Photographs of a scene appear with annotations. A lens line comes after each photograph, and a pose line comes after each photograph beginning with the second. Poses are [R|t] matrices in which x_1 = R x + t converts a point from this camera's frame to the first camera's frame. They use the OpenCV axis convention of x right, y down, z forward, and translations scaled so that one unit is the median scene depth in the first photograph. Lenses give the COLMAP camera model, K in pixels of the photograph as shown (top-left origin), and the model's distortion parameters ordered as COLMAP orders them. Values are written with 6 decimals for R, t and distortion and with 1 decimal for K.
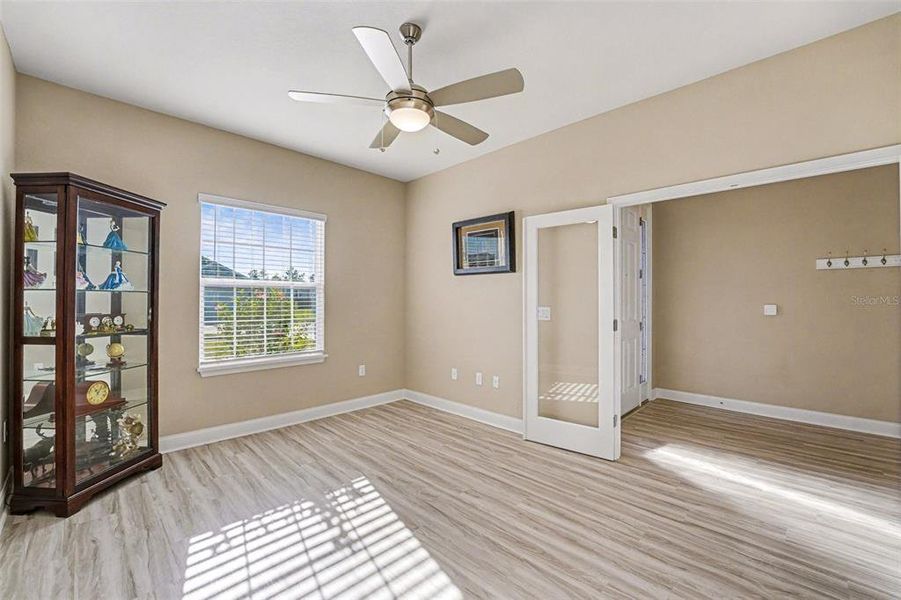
lens RADIAL K [[368.5, 0, 450.1], [0, 368.5, 297.8], [0, 0, 1]] dist [-0.034143, 0.007922]
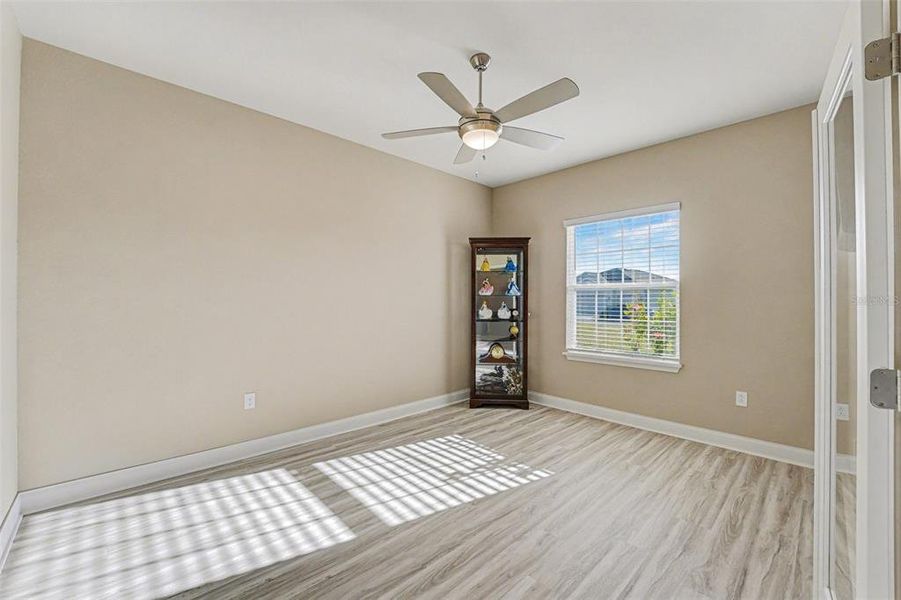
lens RADIAL K [[368.5, 0, 450.1], [0, 368.5, 297.8], [0, 0, 1]] dist [-0.034143, 0.007922]
pose [[-0.026506, -0.011274, -0.999585, 0.942020], [0.003647, 0.999929, -0.011375, 0.011547], [0.999642, -0.003947, -0.026463, 0.870267]]
